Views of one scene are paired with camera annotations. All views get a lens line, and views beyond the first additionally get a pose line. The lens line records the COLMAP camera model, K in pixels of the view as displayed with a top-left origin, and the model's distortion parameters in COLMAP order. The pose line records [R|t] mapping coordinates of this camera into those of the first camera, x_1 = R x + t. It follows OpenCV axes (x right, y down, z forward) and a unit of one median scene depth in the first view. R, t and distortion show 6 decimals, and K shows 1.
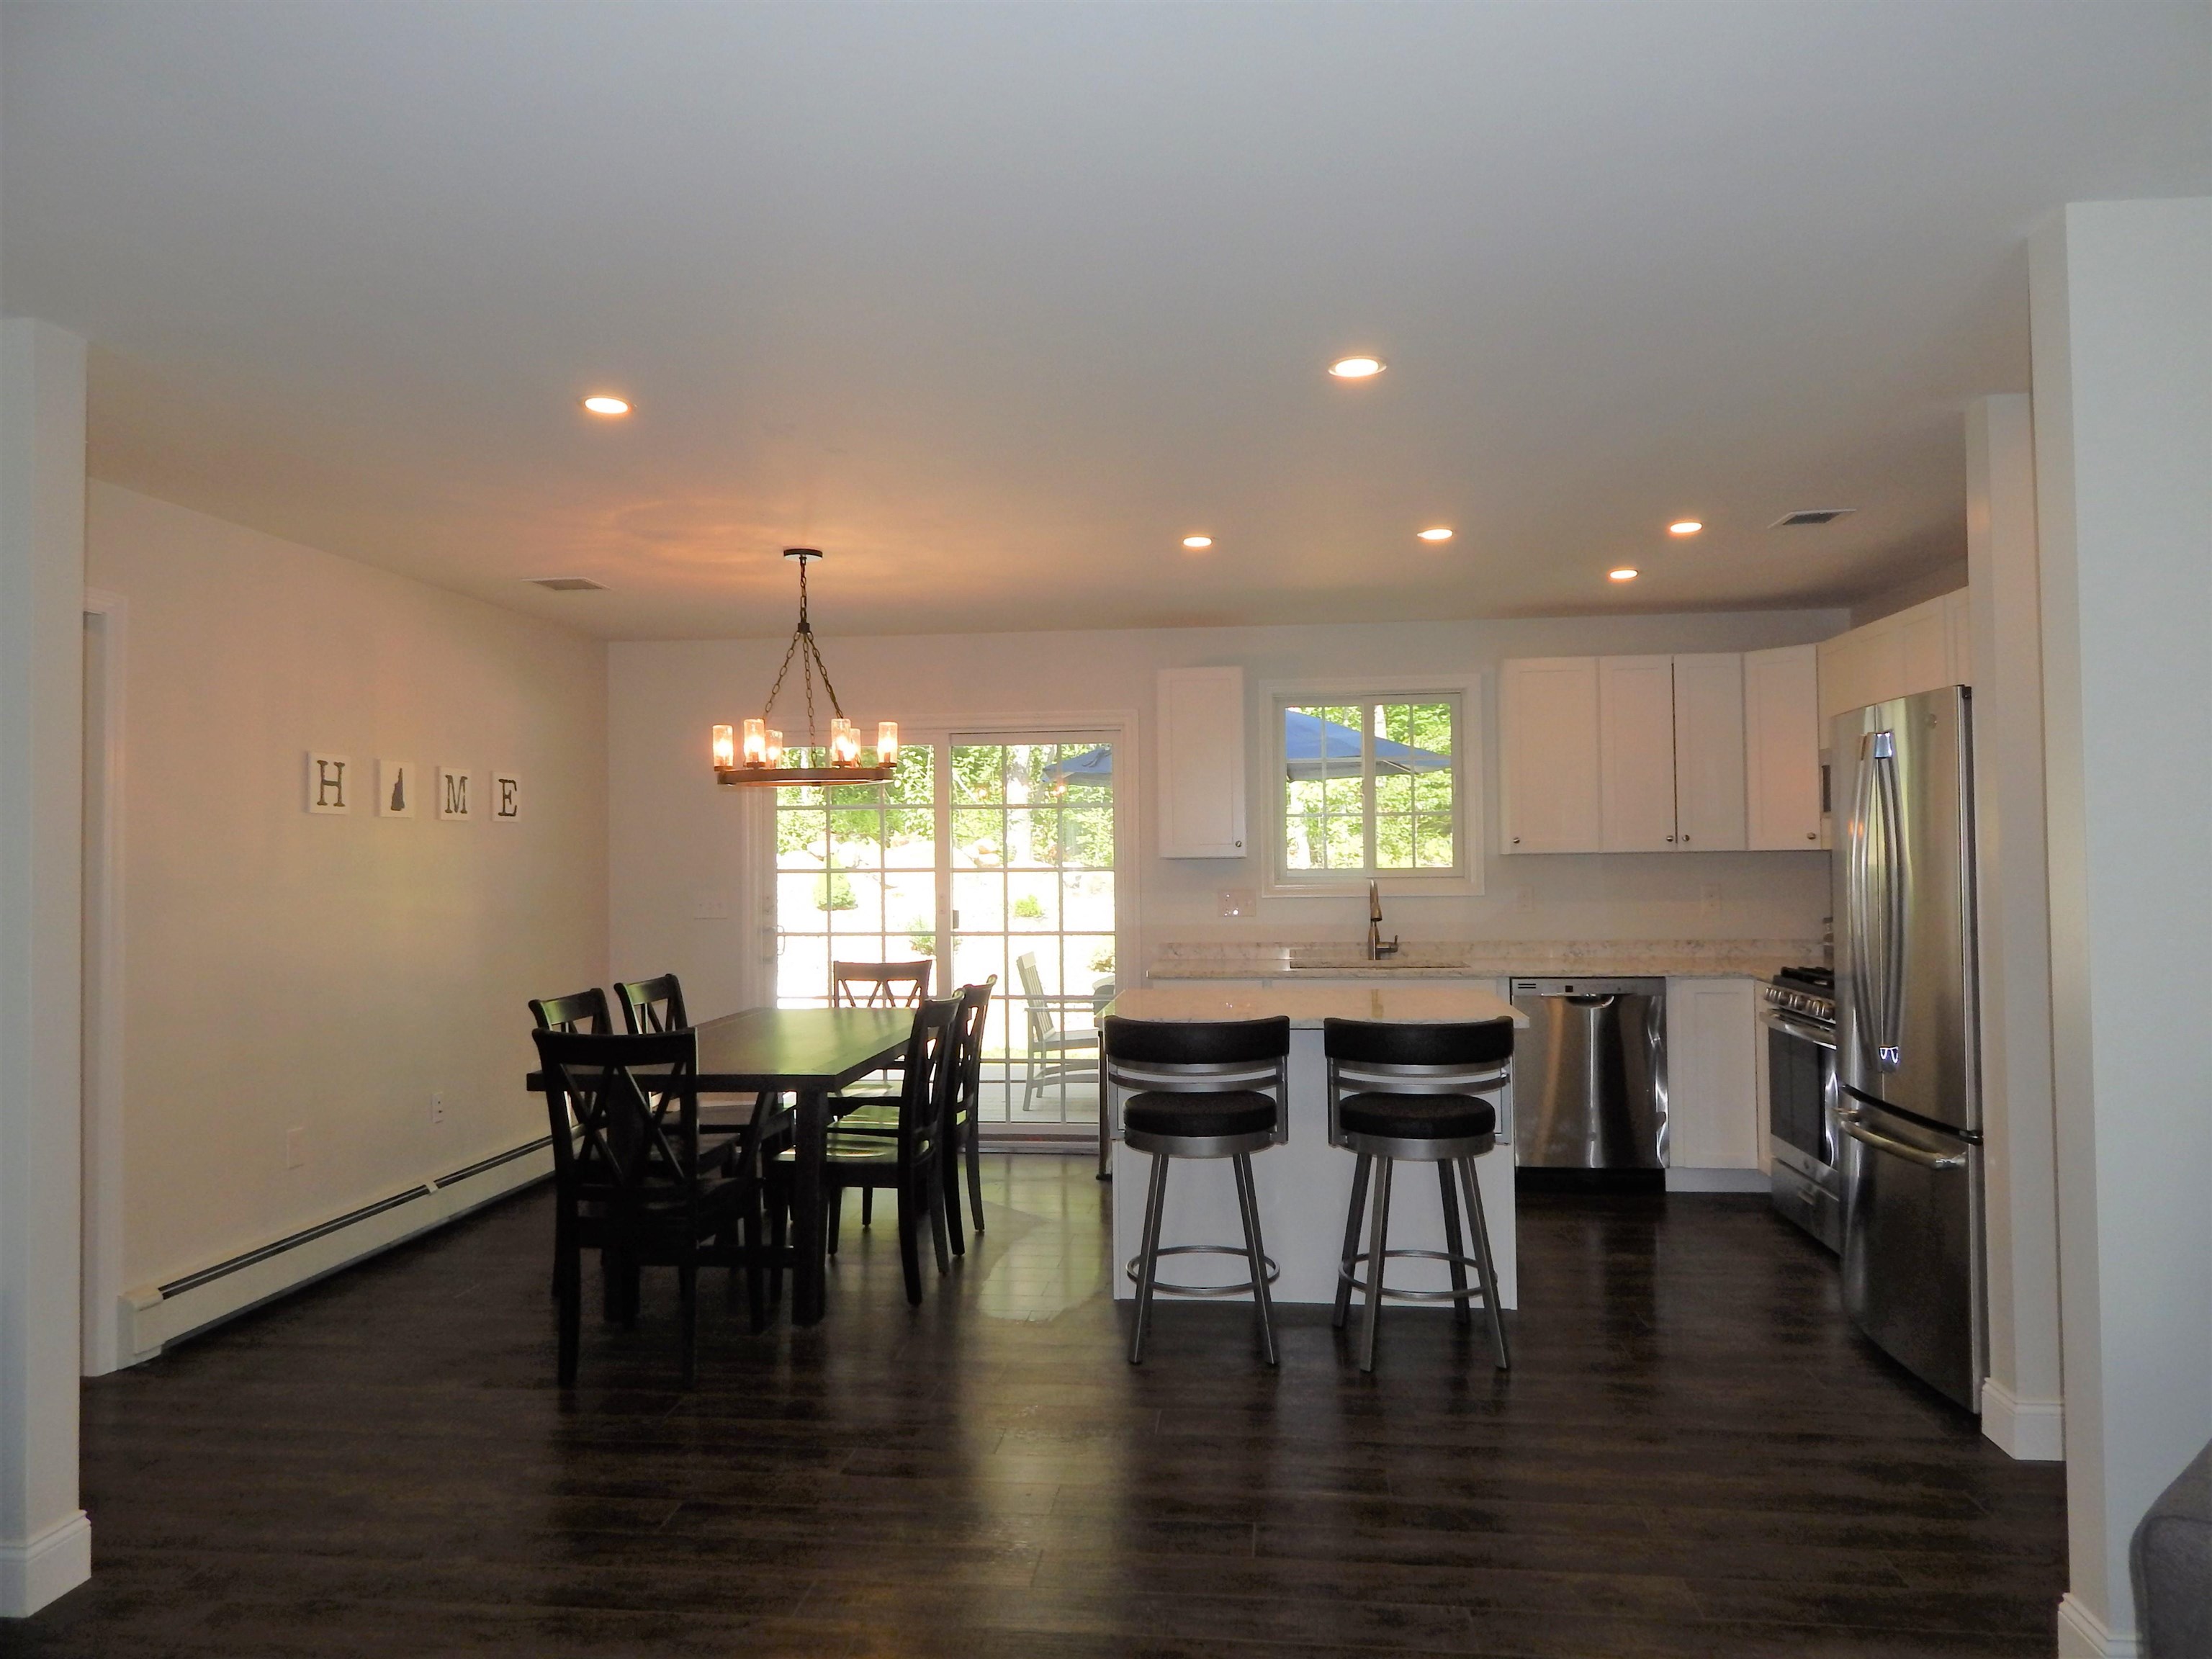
lens RADIAL K [[1460.2, 0, 1101.3], [0, 1460.2, 823.1], [0, 0, 1]] dist [0.004592, -0.008529]
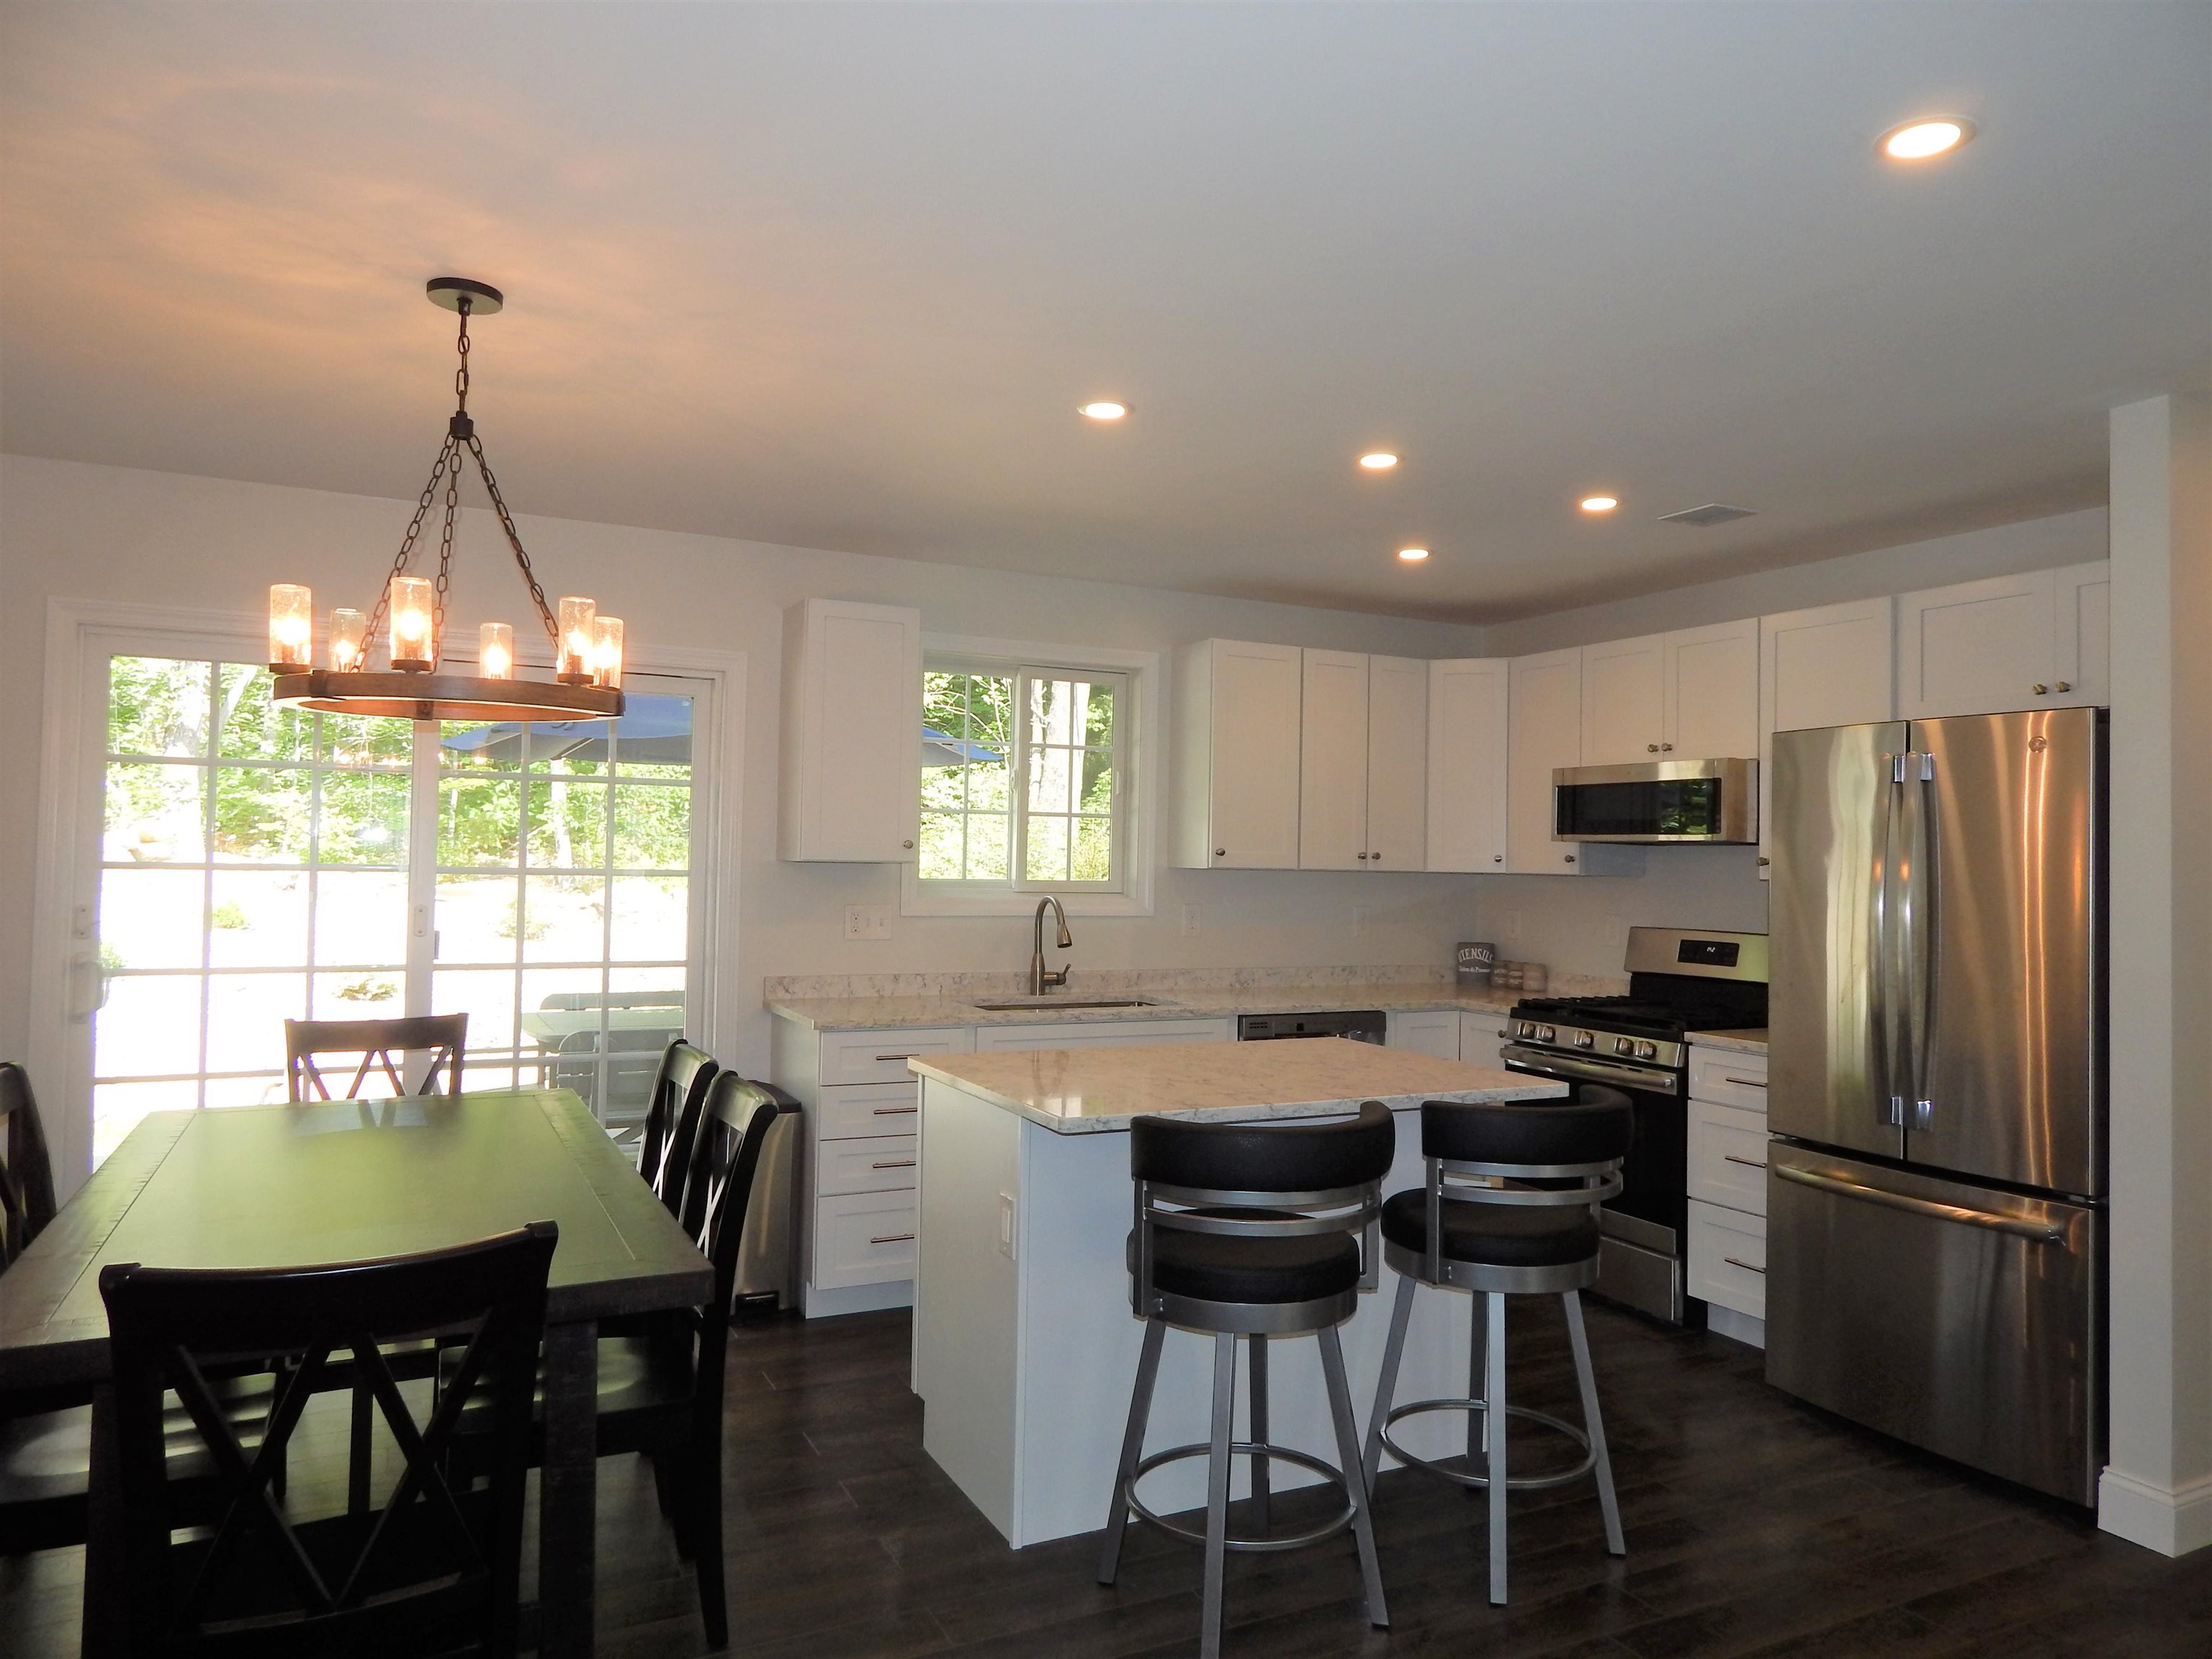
lens RADIAL K [[1460.2, 0, 1108.8], [0, 1460.2, 827.6], [0, 0, 1]] dist [0.004592, -0.008529]
pose [[0.831287, 0.041368, 0.554303, -0.239235], [-0.041134, 0.999071, -0.012873, 0.010742], [-0.554320, -0.012099, 0.832216, 0.325557]]
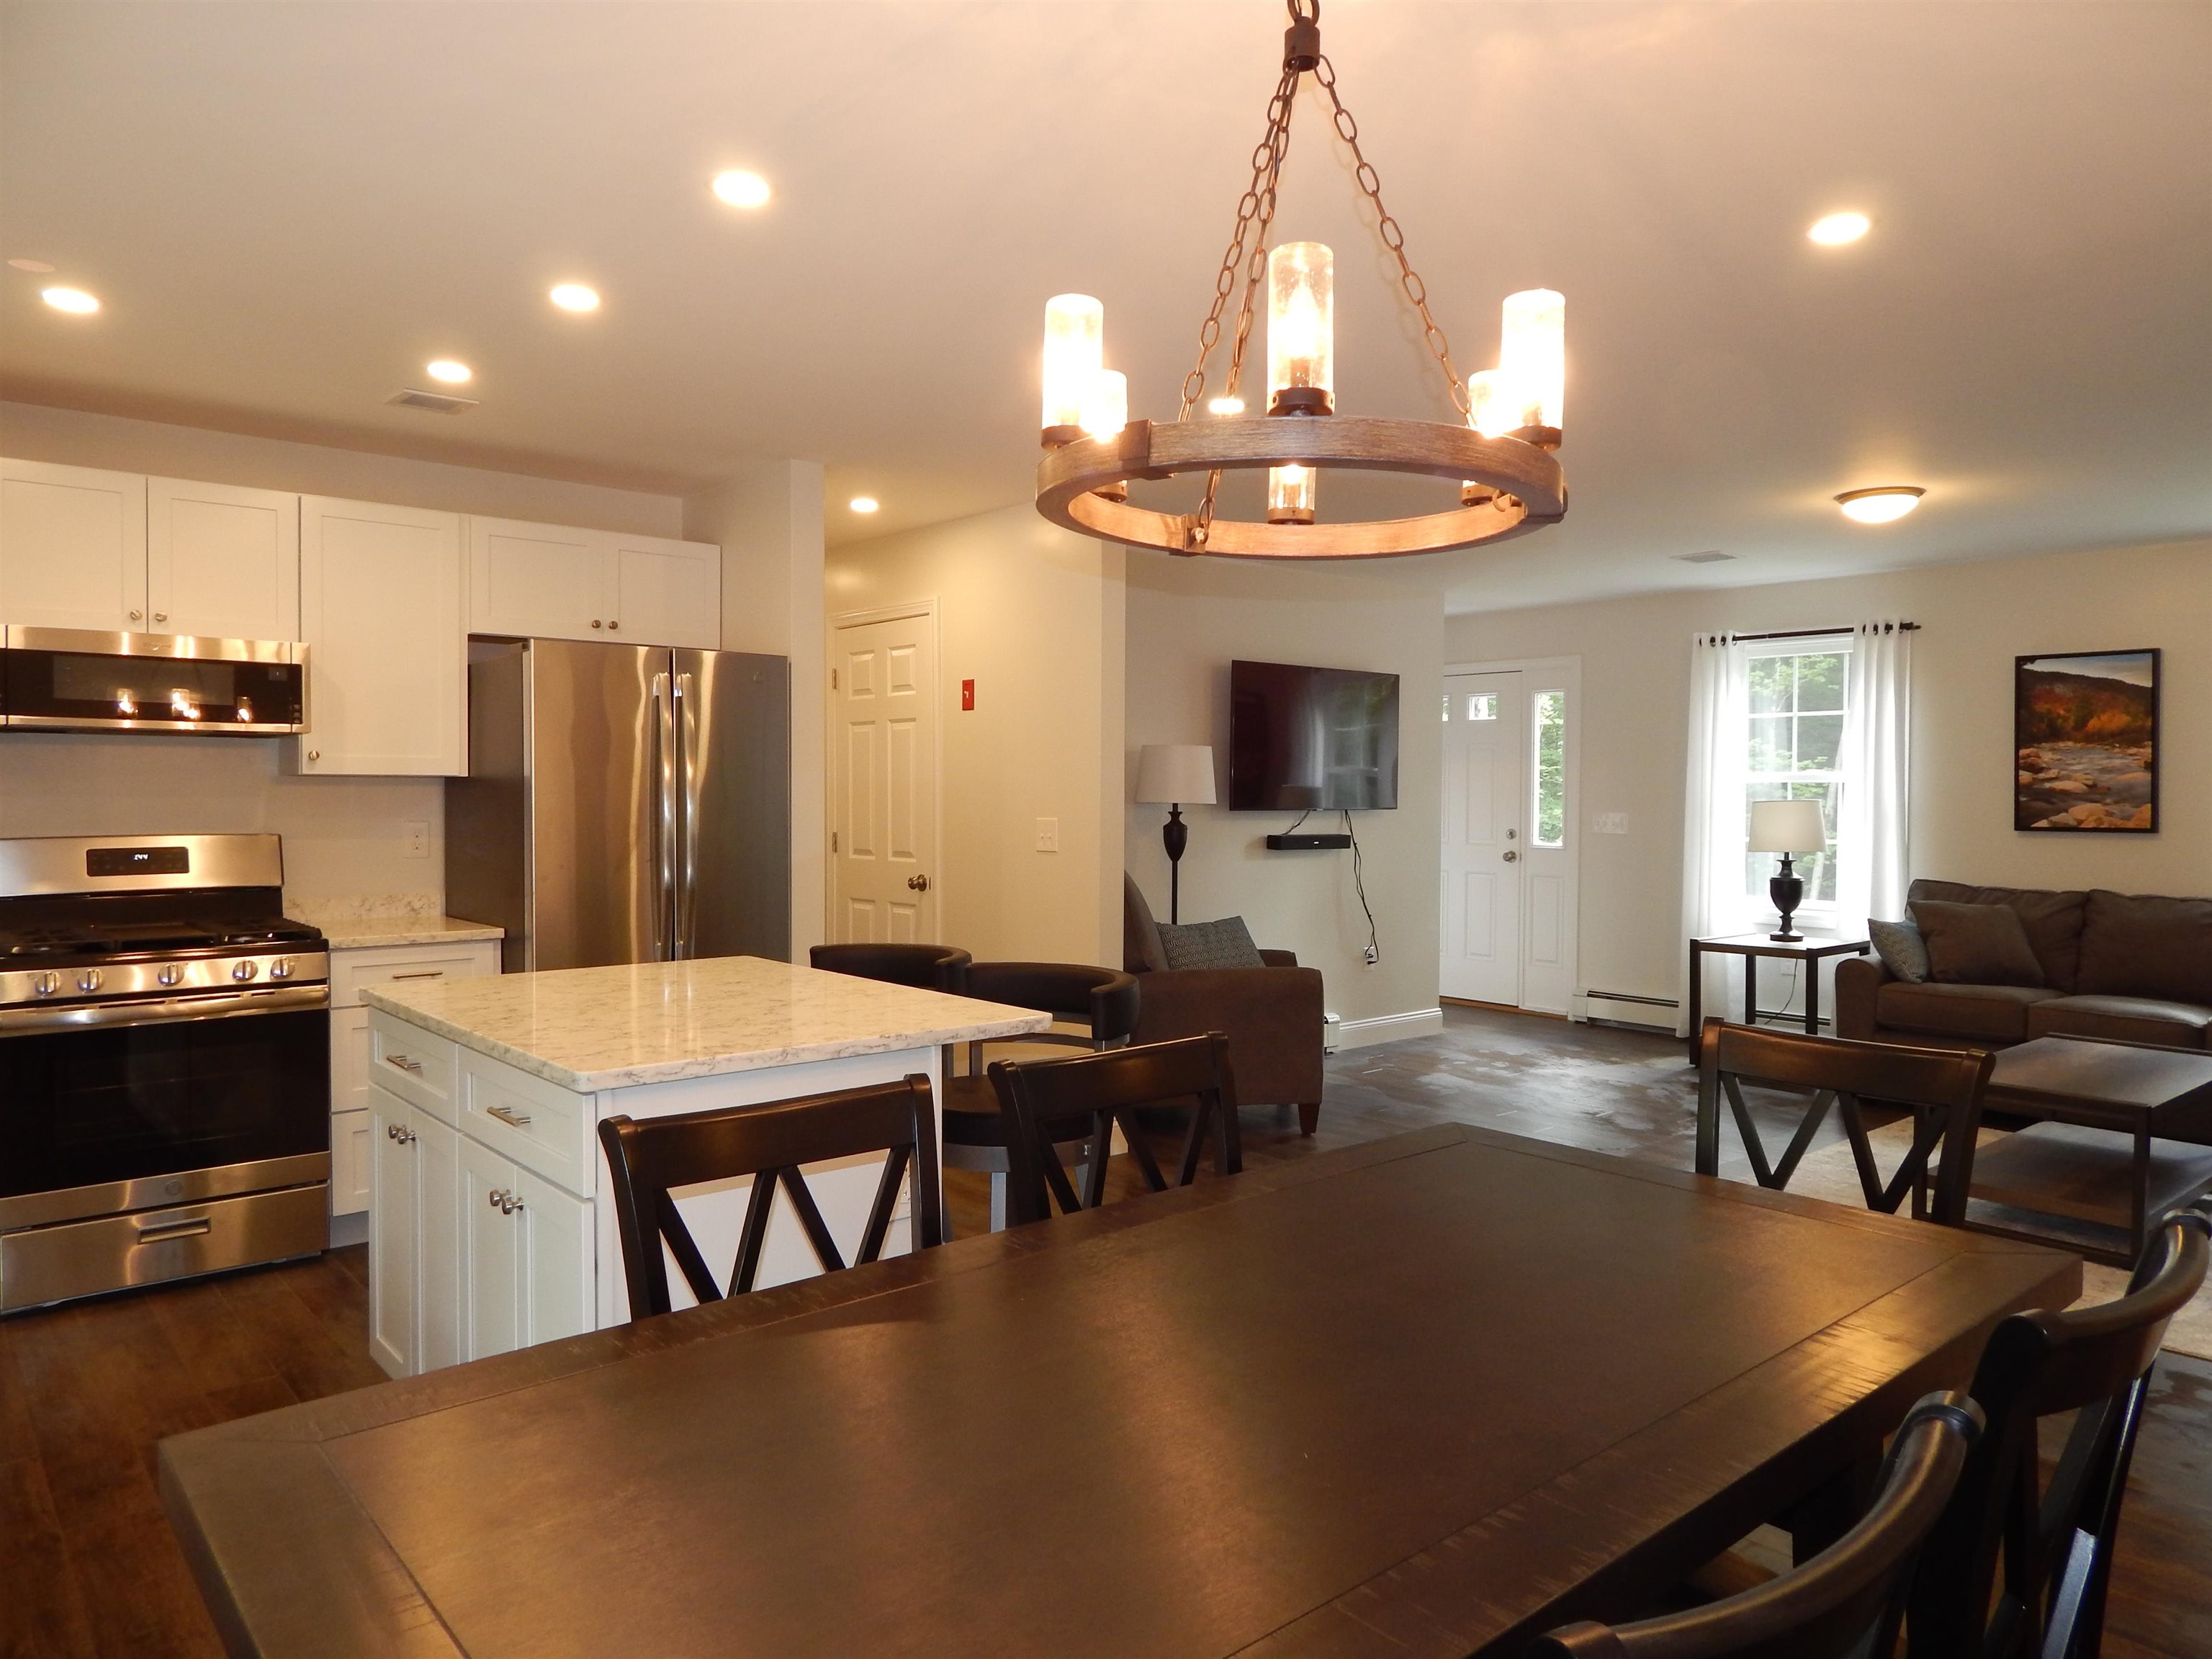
lens RADIAL K [[1460.2, 0, 1114.1], [0, 1460.2, 840.6], [0, 0, 1]] dist [0.004592, -0.008529]
pose [[-0.742430, -0.011369, 0.669827, -0.314244], [-0.008122, 0.999935, 0.007970, 0.036663], [-0.669874, 0.000476, -0.742475, 1.011615]]
